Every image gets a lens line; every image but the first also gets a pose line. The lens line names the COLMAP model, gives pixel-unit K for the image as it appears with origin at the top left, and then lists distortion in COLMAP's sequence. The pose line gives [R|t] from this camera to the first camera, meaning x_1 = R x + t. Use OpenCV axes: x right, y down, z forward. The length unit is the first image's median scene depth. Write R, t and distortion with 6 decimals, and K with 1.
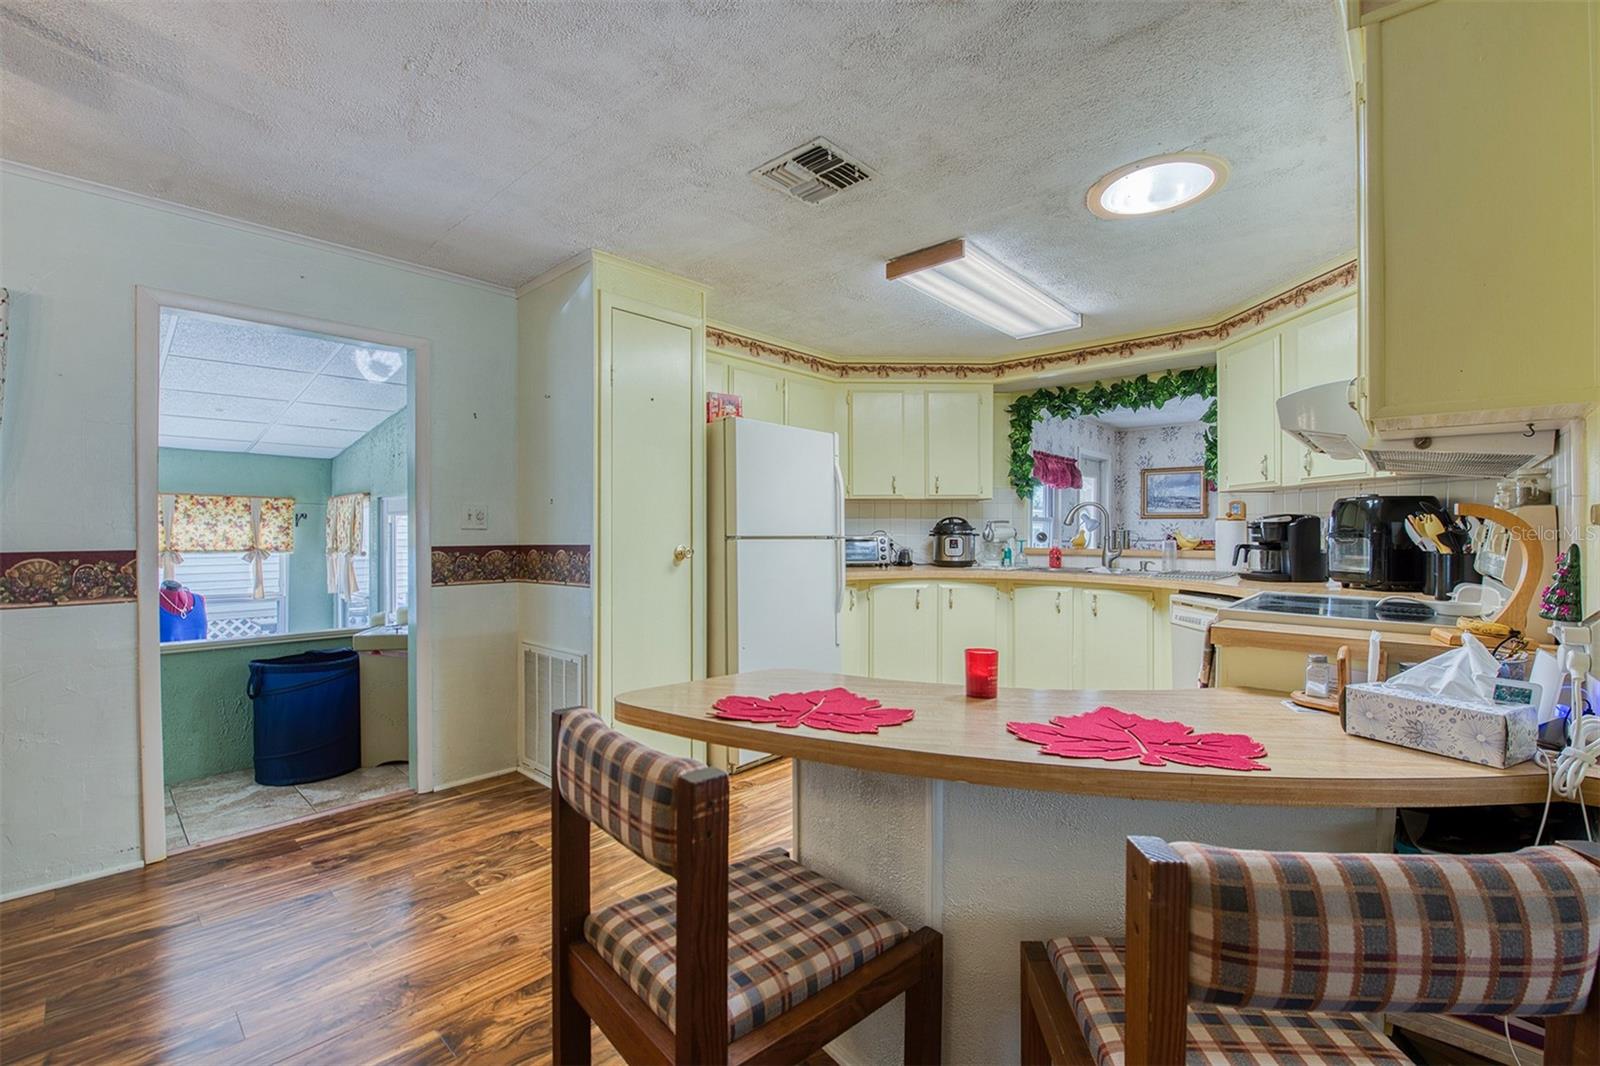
lens RADIAL K [[728.9, 0, 835.3], [0, 728.9, 535.2], [0, 0, 1]] dist [-0.016502, -0.000787]
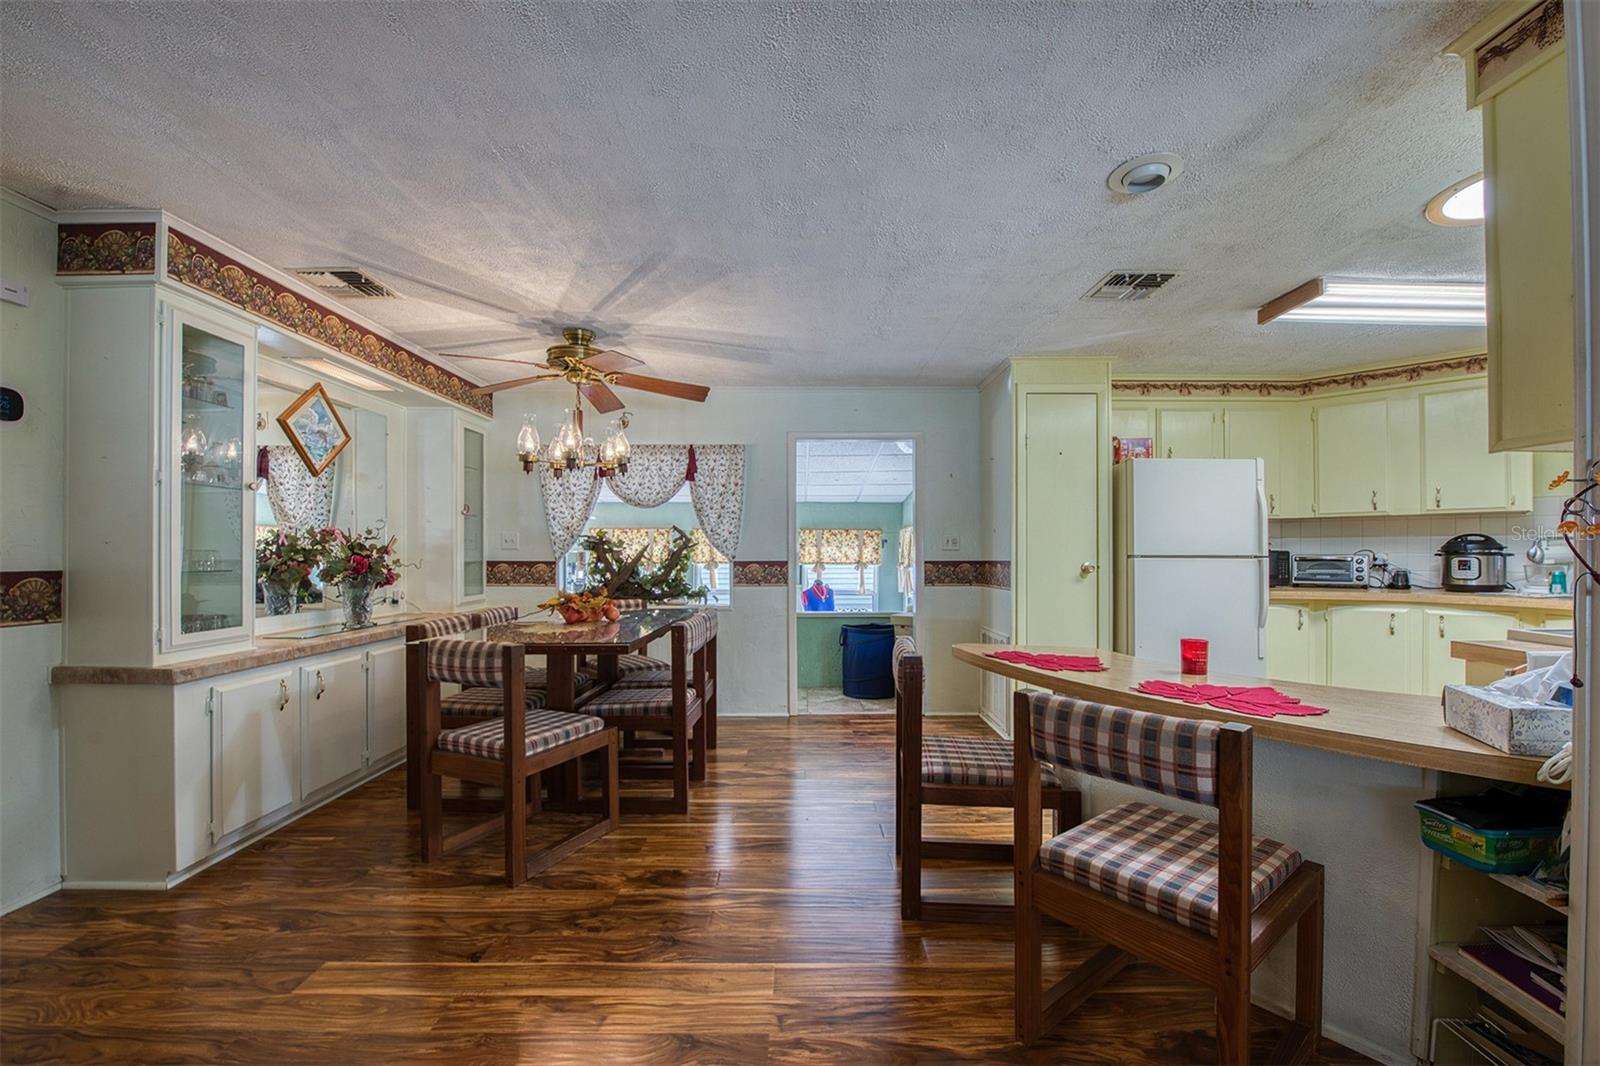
lens RADIAL K [[700.9, 0, 723.3], [0, 700.9, 550.8], [0, 0, 1]] dist [-0.020551, -0.000244]
pose [[0.599153, -0.001332, -0.800634, 0.376249], [-0.002040, 0.999993, -0.003190, -0.000822], [0.800632, 0.003544, 0.599146, -0.253036]]
